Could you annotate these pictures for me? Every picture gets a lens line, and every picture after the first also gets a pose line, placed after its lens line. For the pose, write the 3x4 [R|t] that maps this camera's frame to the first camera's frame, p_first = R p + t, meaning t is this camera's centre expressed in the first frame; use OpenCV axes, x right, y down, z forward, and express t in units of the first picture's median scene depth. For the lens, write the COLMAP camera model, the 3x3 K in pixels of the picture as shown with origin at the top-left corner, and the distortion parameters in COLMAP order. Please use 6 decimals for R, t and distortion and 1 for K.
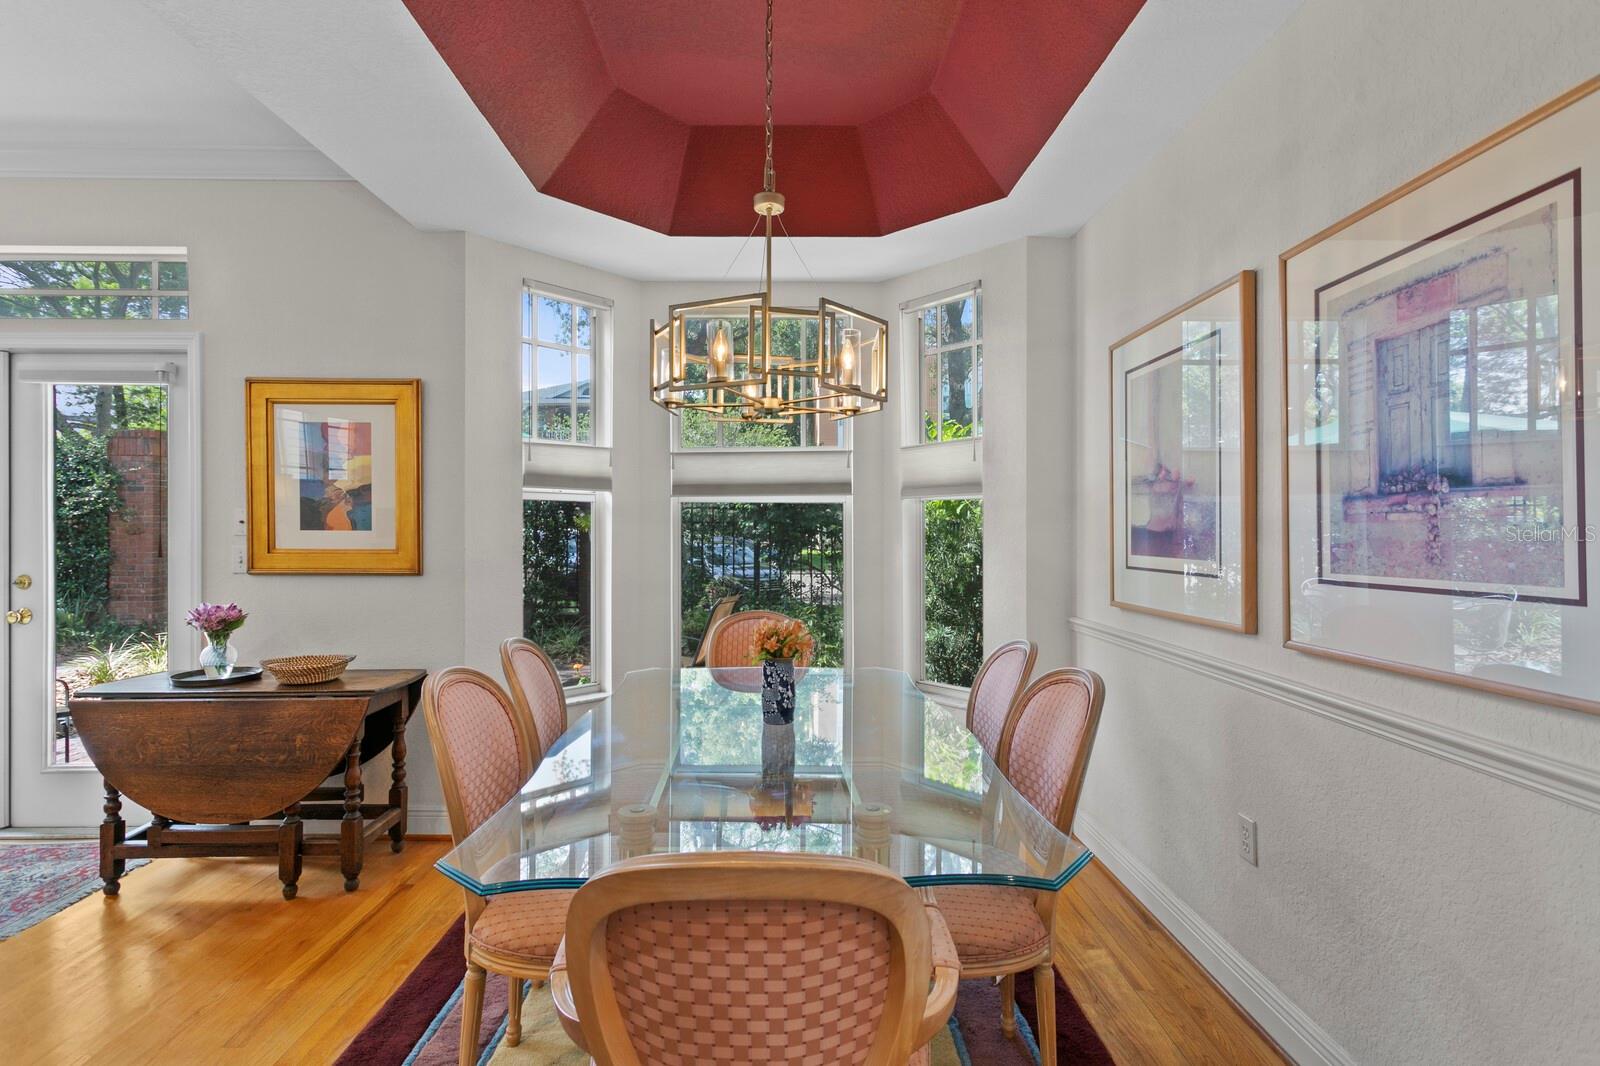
lens RADIAL K [[824.9, 0, 801.0], [0, 824.9, 530.7], [0, 0, 1]] dist [0.002035, 0.000395]
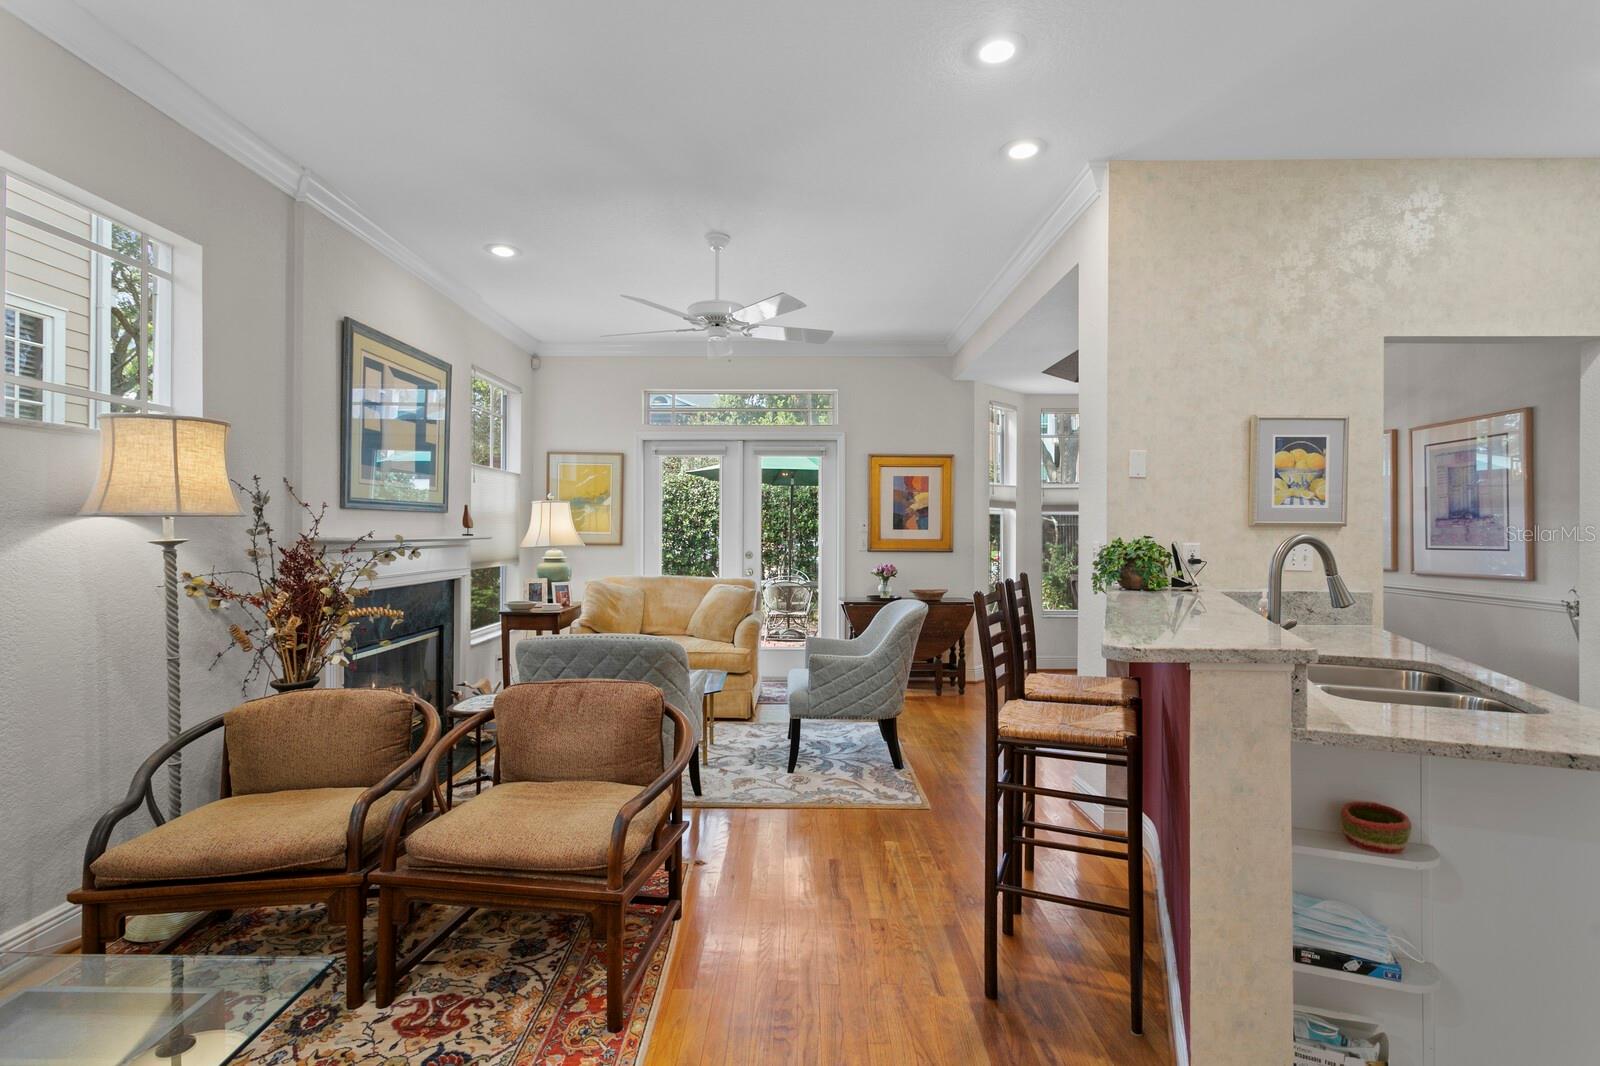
lens RADIAL K [[824.9, 0, 798.9], [0, 824.9, 530.8], [0, 0, 1]] dist [0.002035, 0.000395]
pose [[0.999741, 0.002544, -0.022619, -0.794775], [-0.002540, 0.999997, 0.000219, 0.002819], [0.022620, -0.000161, 0.999744, -1.024608]]
